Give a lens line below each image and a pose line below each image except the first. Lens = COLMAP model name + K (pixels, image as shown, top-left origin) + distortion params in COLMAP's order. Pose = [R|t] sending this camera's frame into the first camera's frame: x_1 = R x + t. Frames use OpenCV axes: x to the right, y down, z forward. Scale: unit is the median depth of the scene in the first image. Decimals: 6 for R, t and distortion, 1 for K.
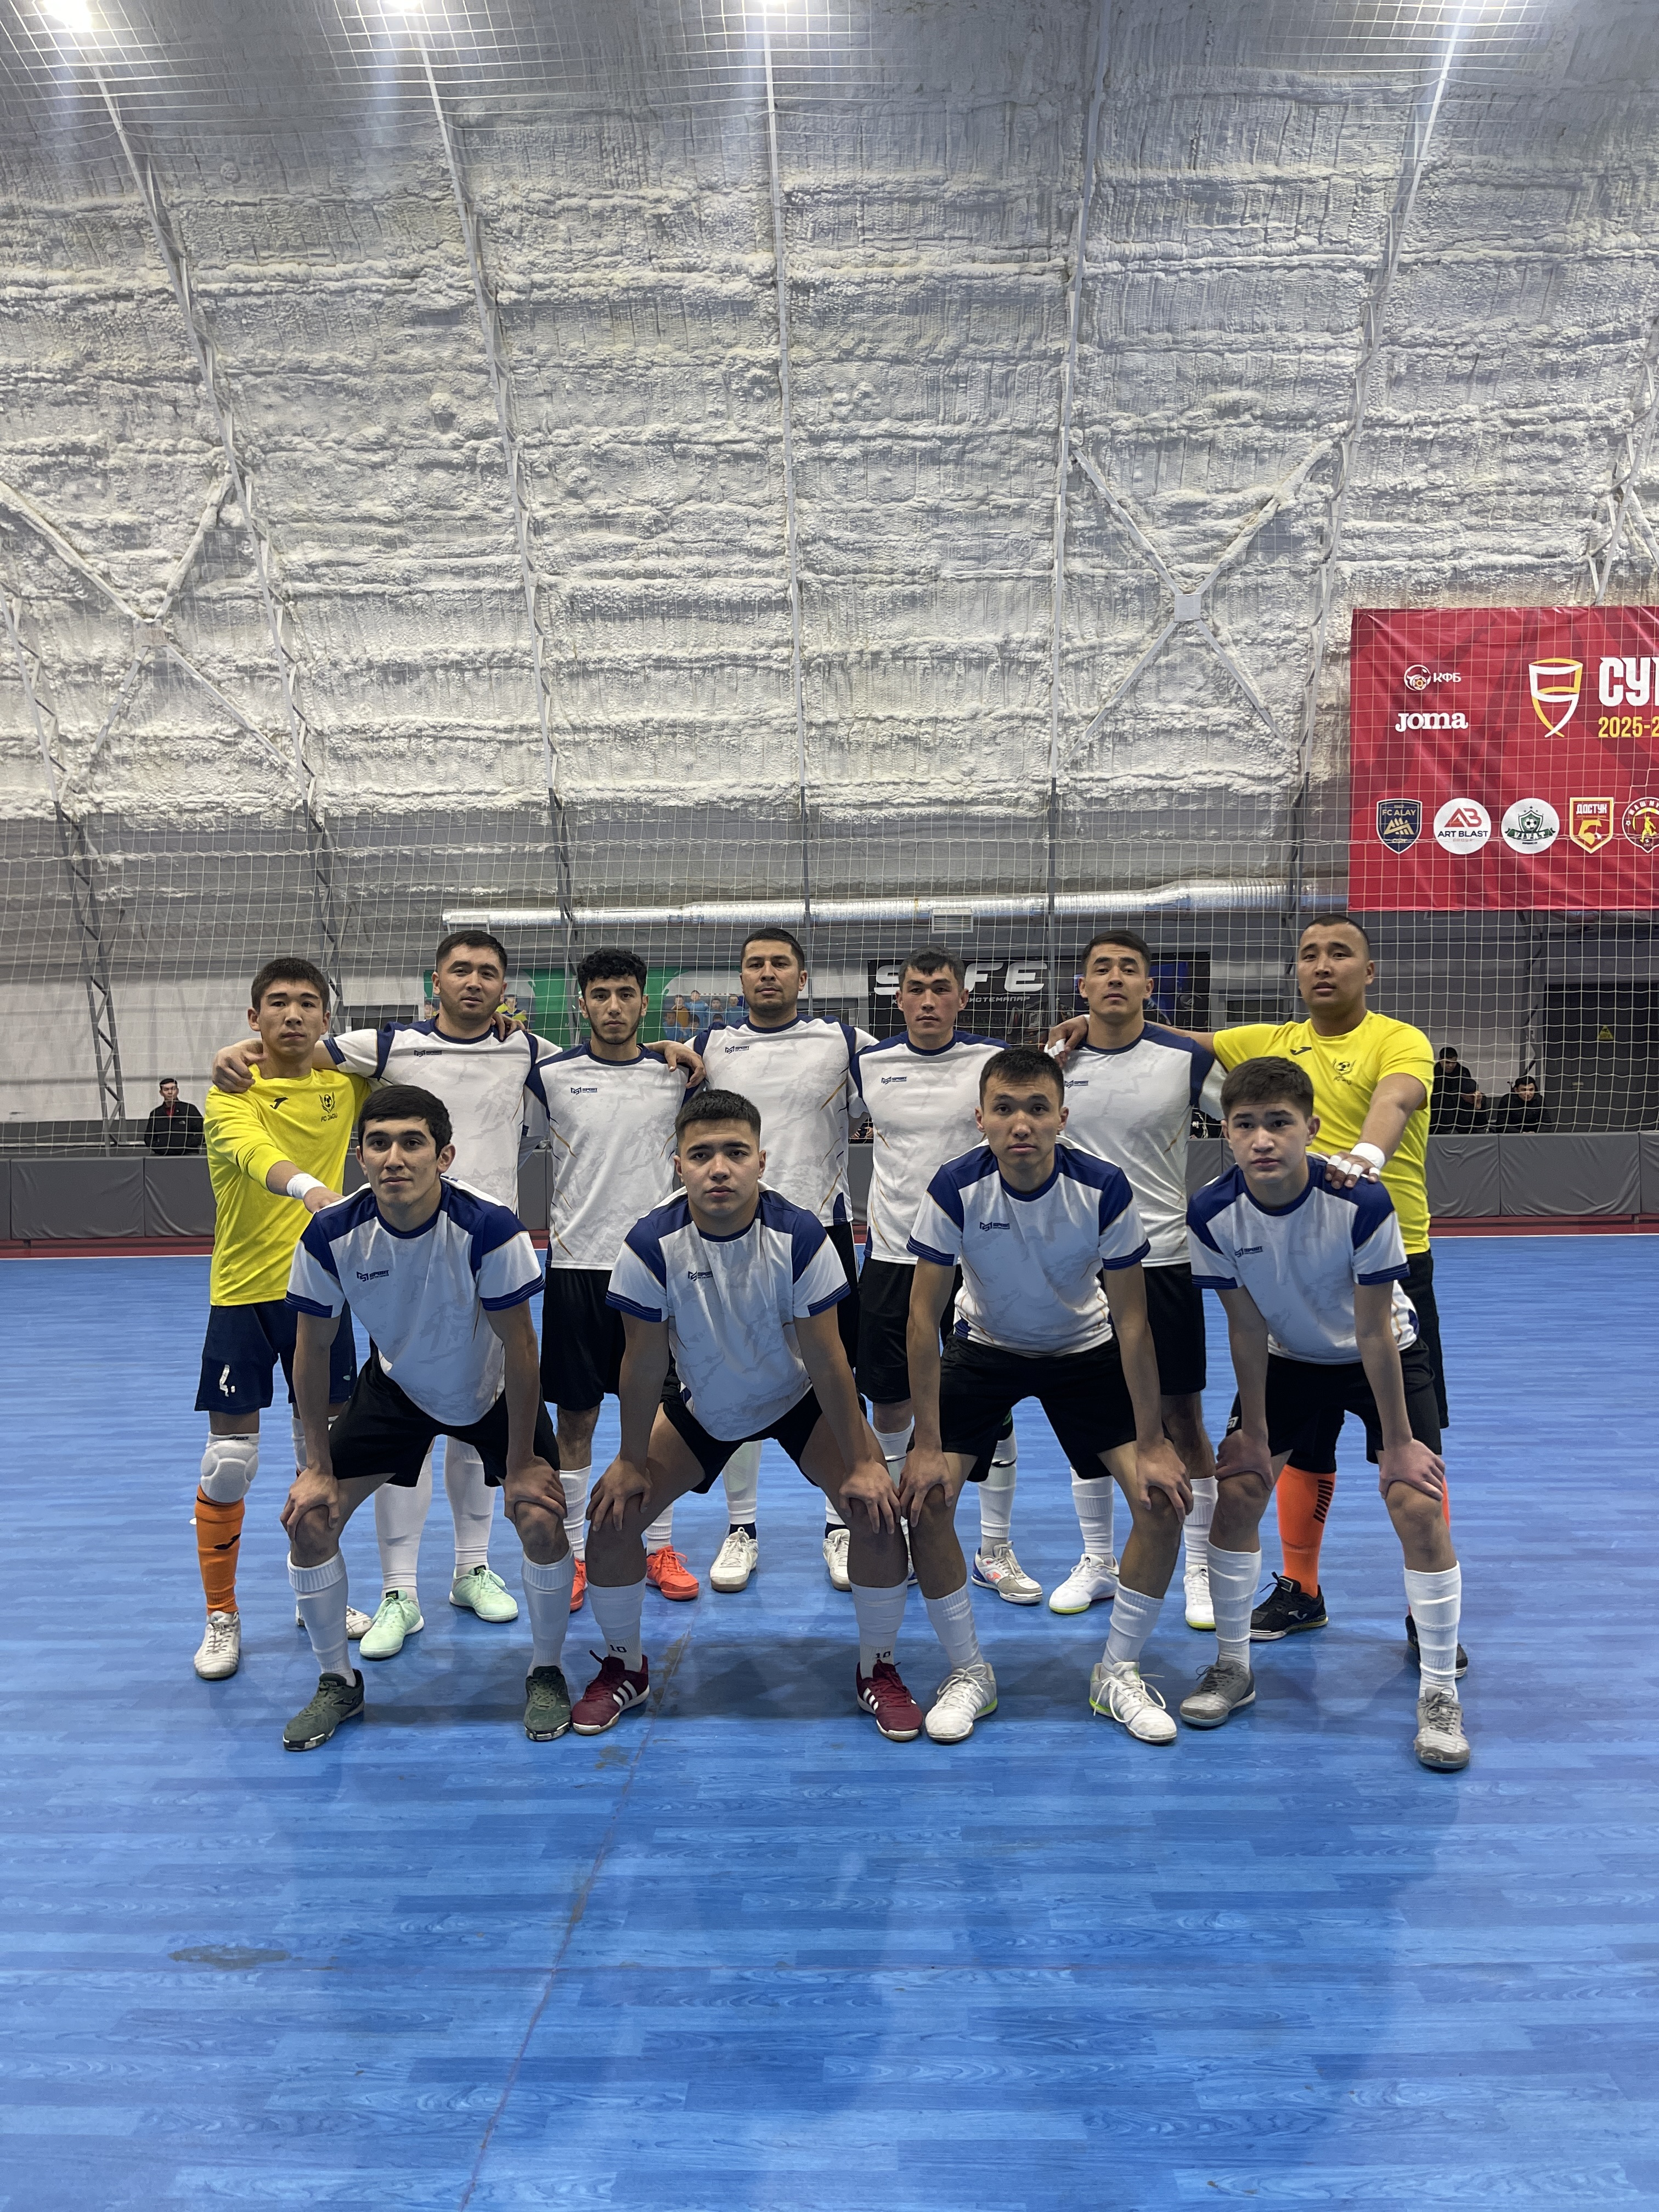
lens RADIAL K [[1679.5, 0, 817.9], [0, 1679.5, 1097.7], [0, 0, 1]] dist [0.056883, -0.083048]
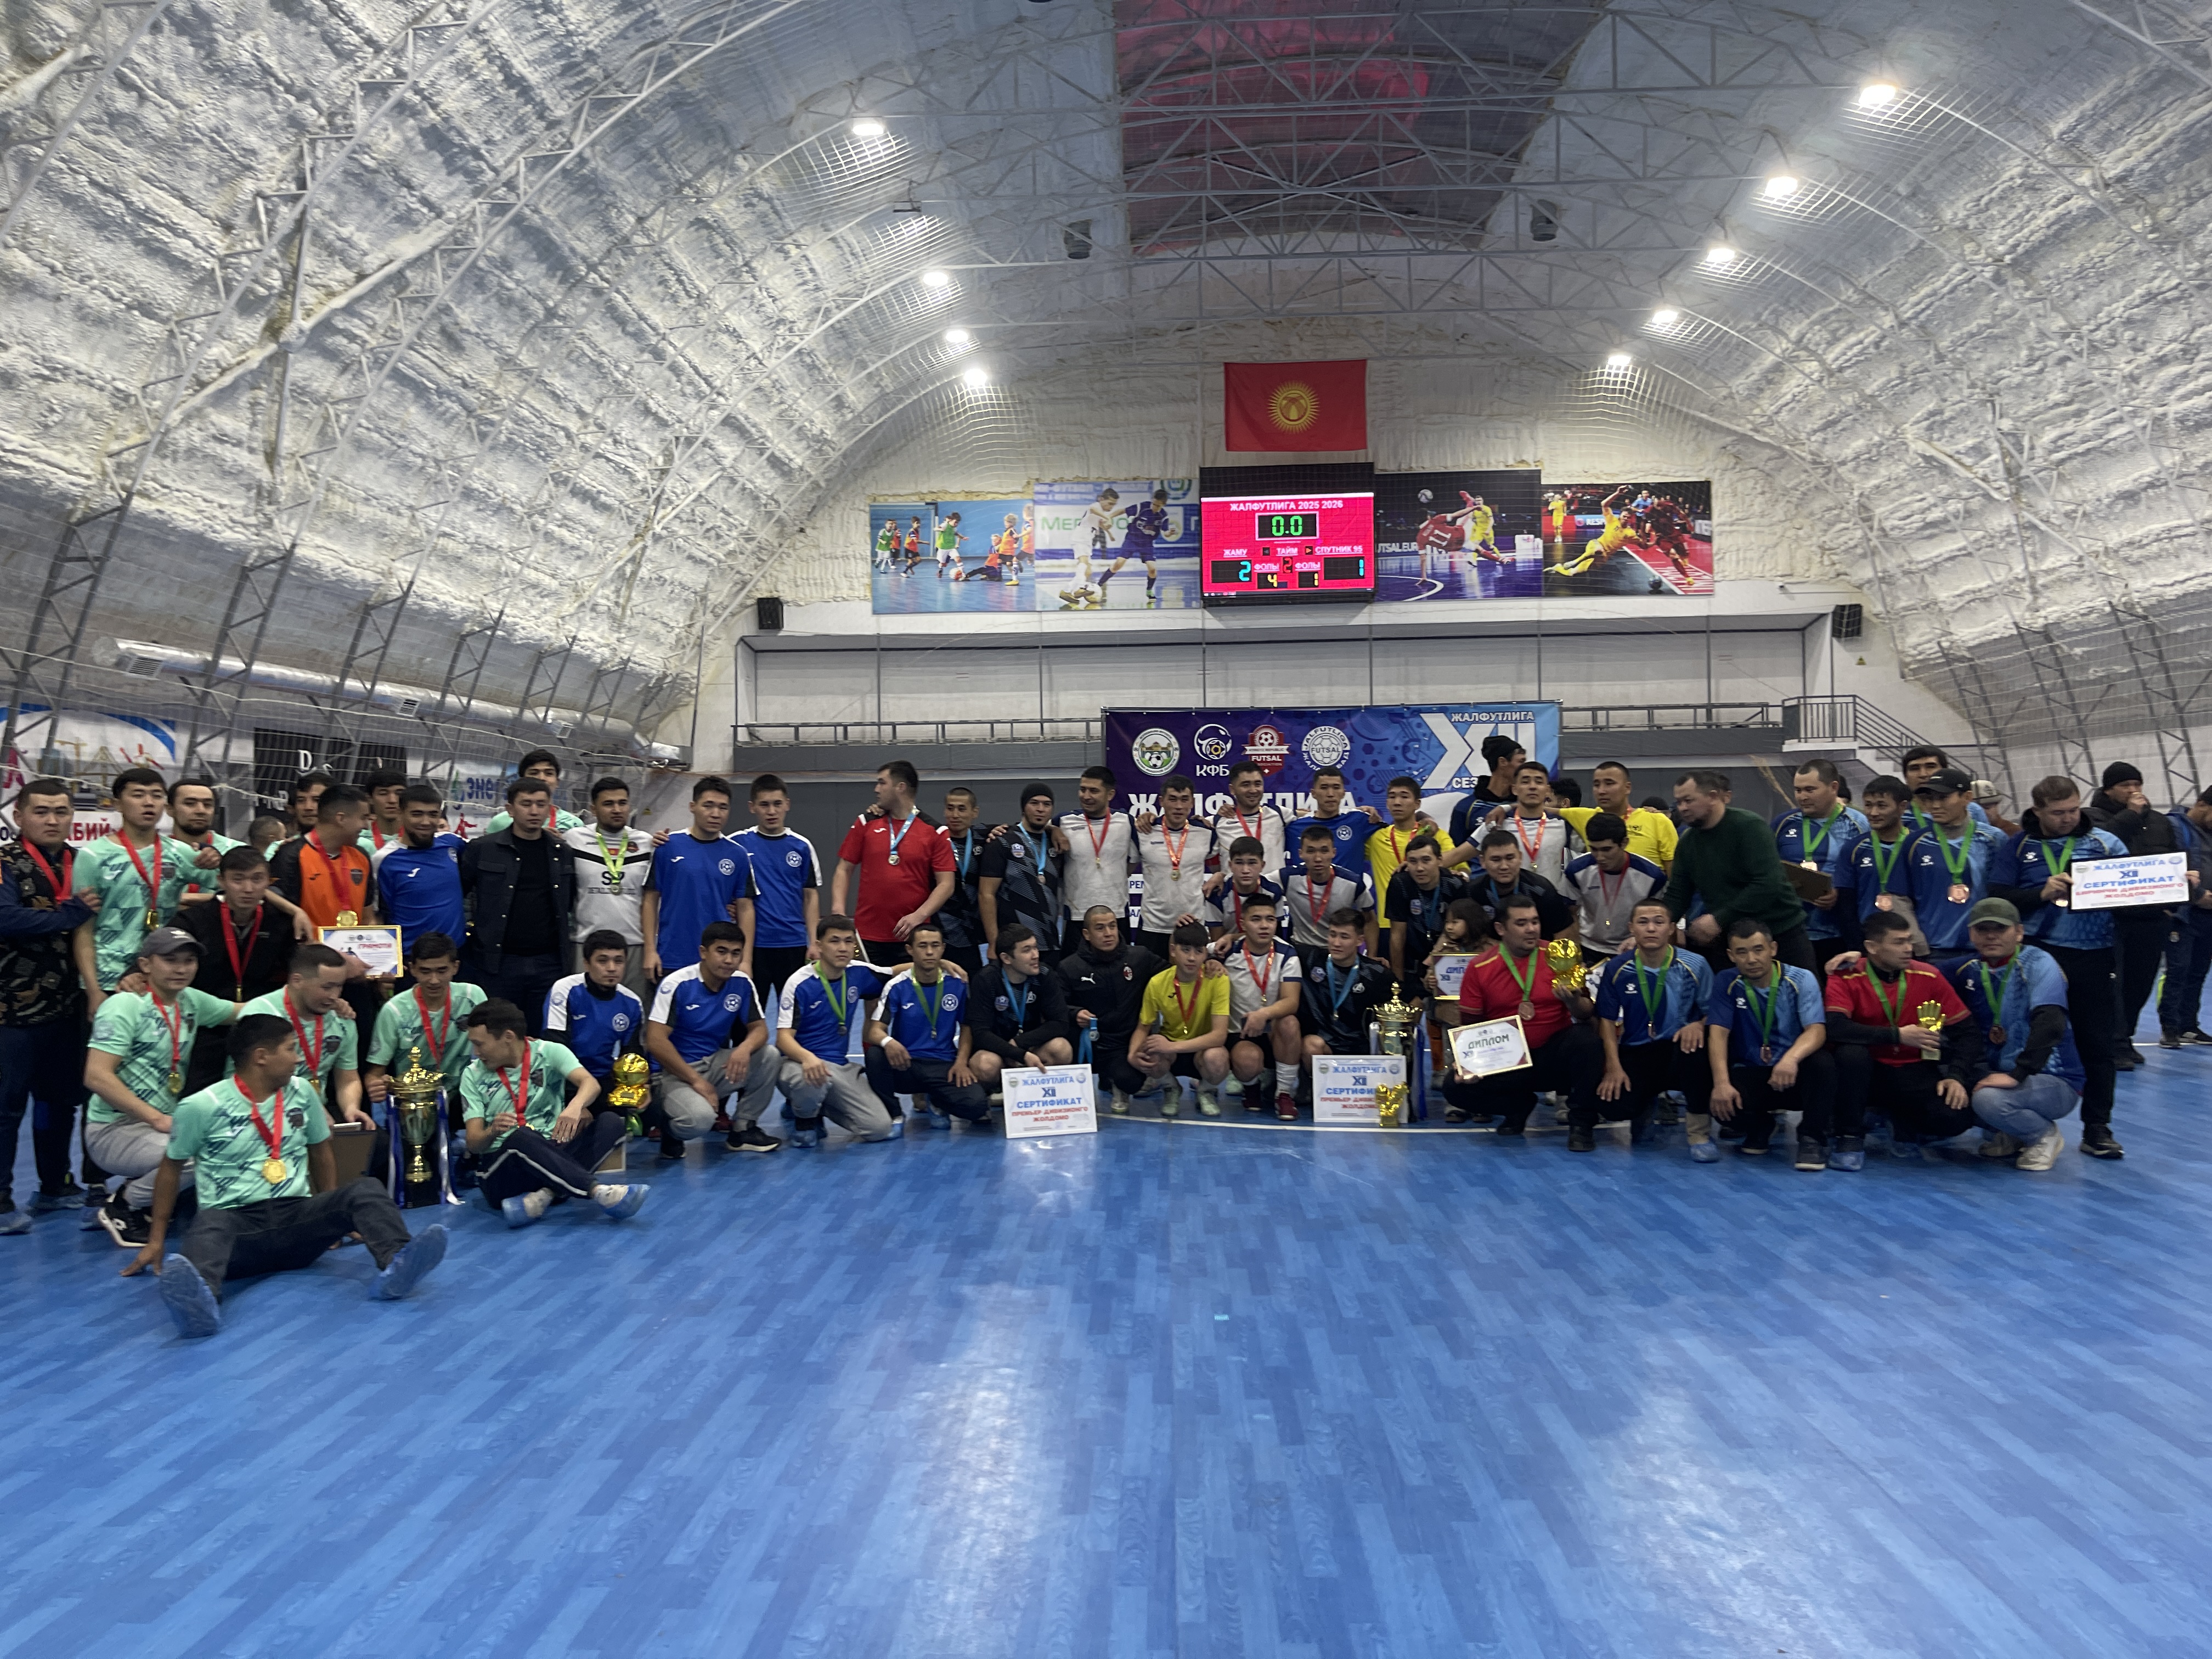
lens RADIAL K [[1685.3, 0, 1094.9], [0, 1685.3, 829.8], [0, 0, 1]] dist [0.073929, -0.106079]
pose [[-0.013135, 0.012304, -0.999838, 1.127547], [0.010414, 0.999872, 0.012168, -0.021990], [0.999859, -0.010253, -0.013262, 0.232376]]
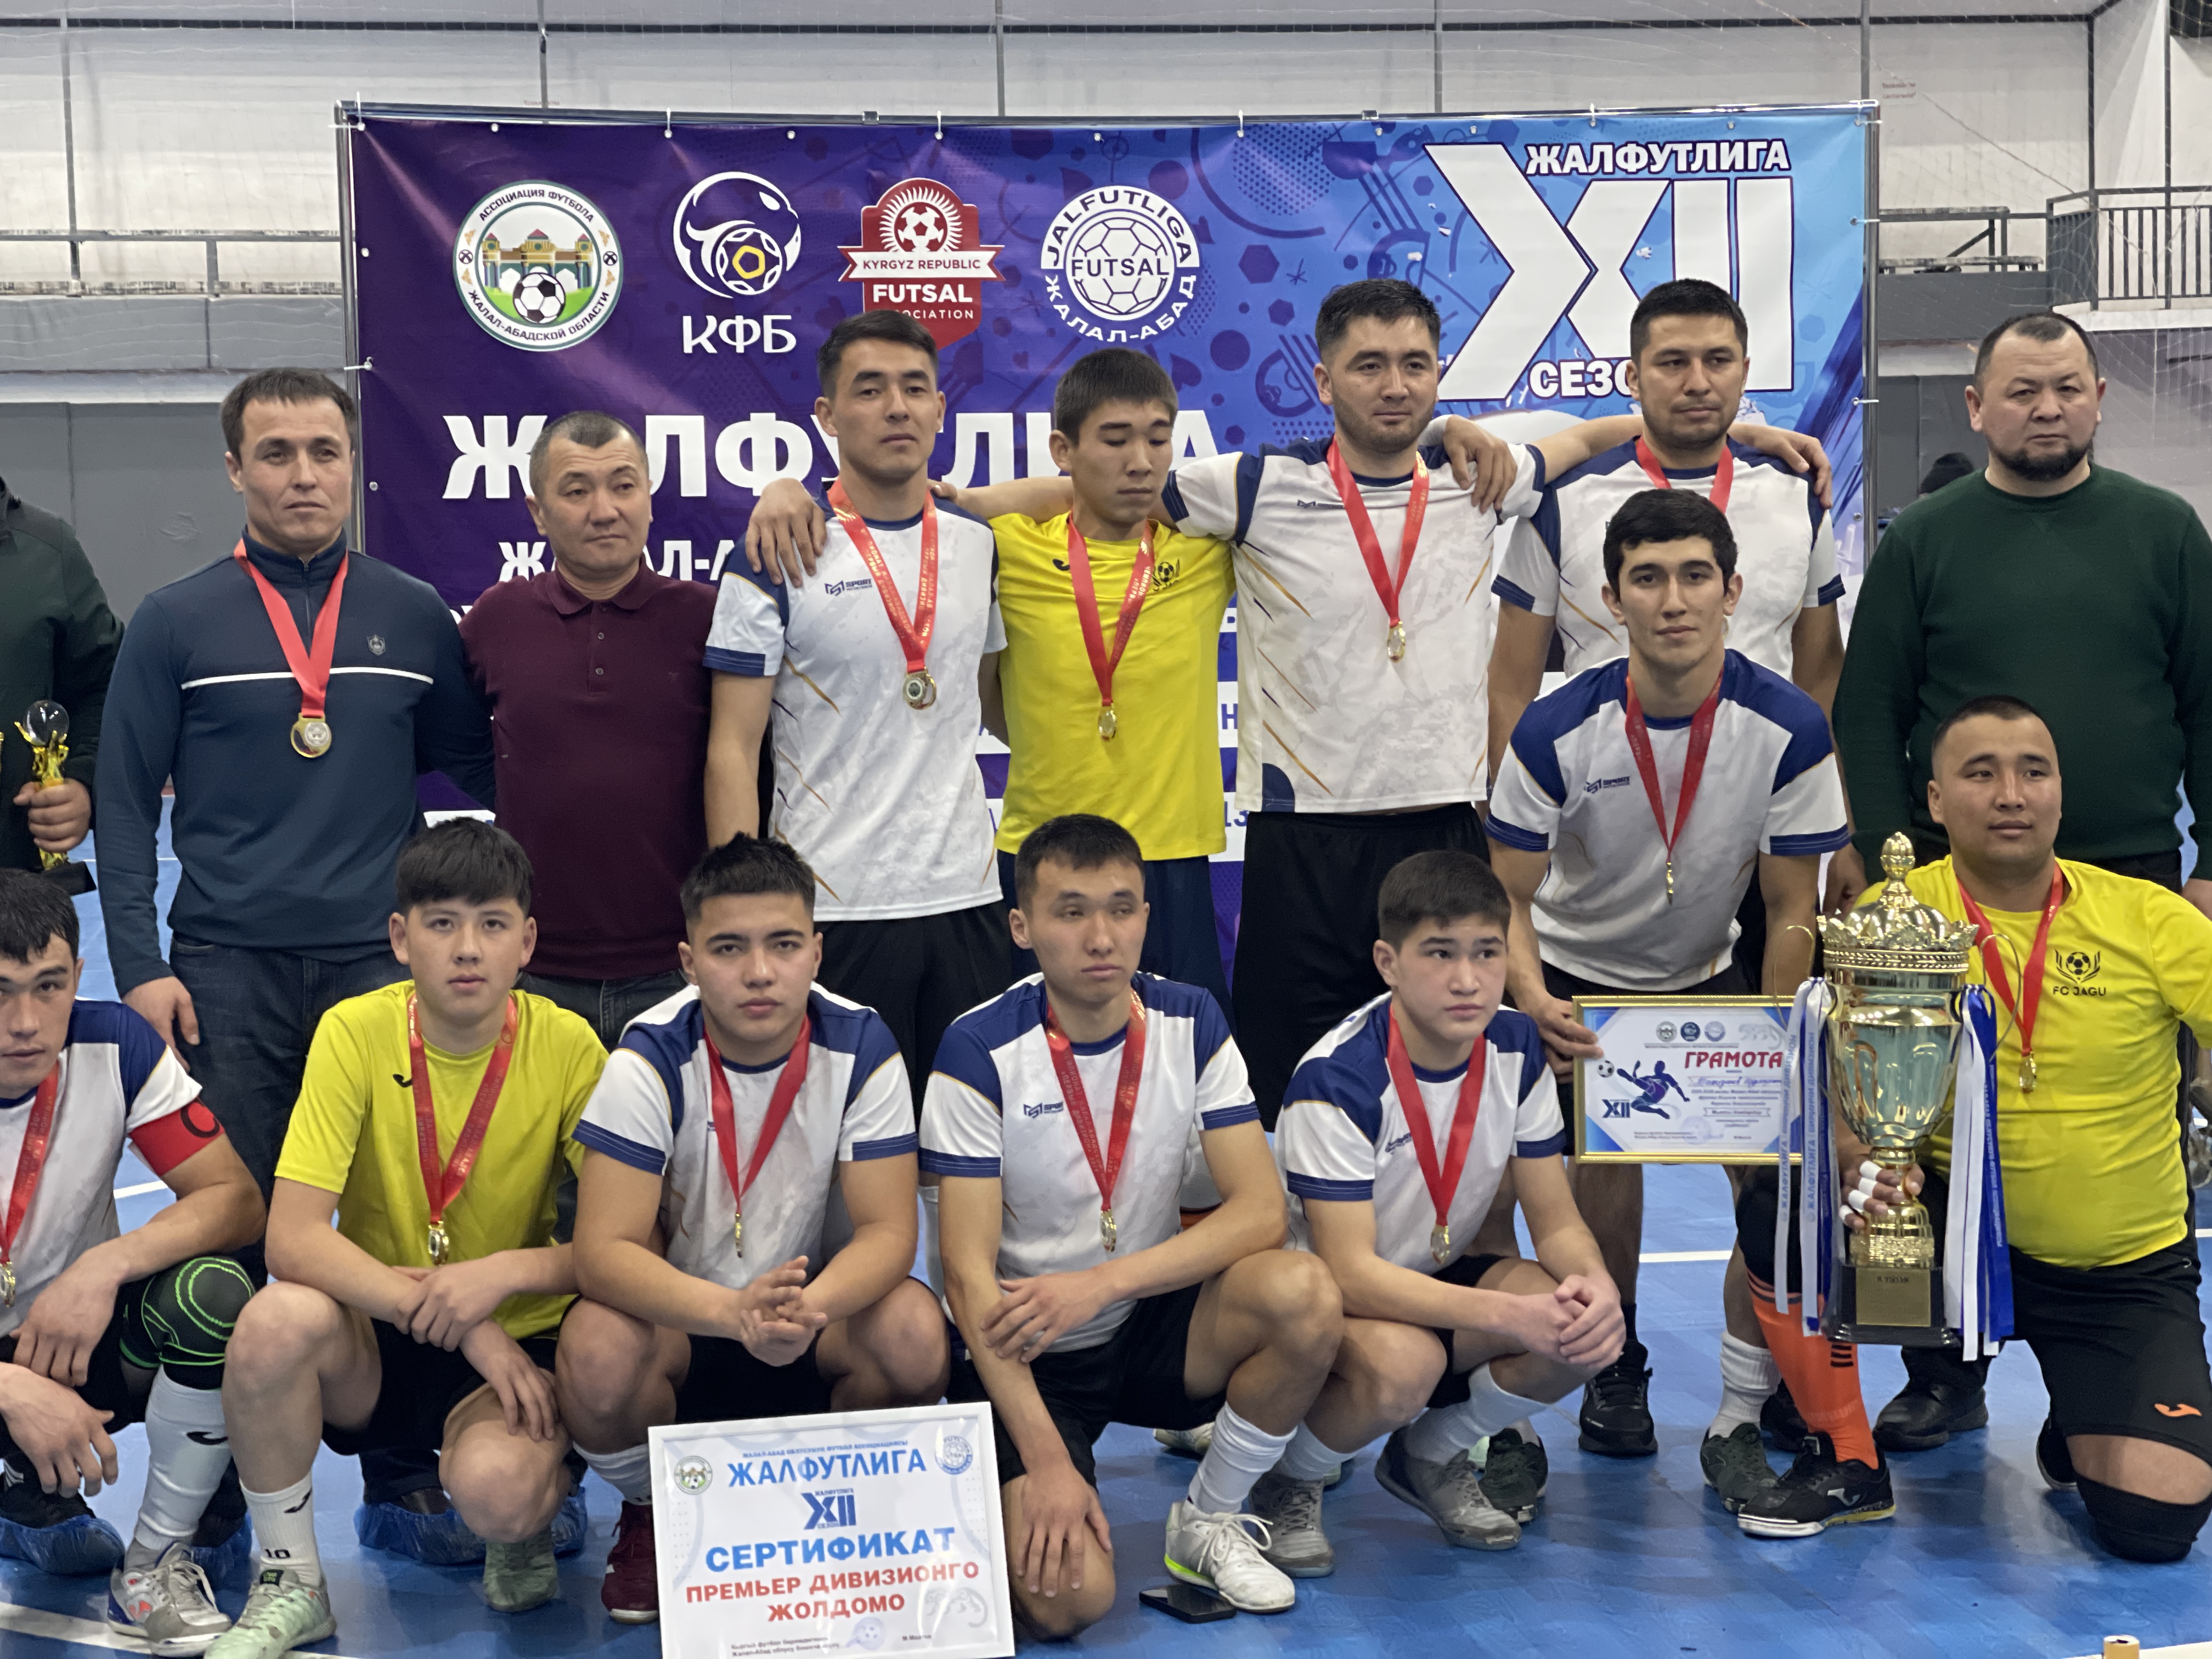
lens RADIAL K [[4130.7, 0, 1097.9], [0, 4130.7, 813.1], [0, 0, 1]] dist [0.175055, 0.000000]
pose [[0.196022, 0.073053, -0.977875, 0.924358], [0.014924, 0.996883, 0.077464, -0.018338], [0.980486, -0.029779, 0.194321, 0.216147]]
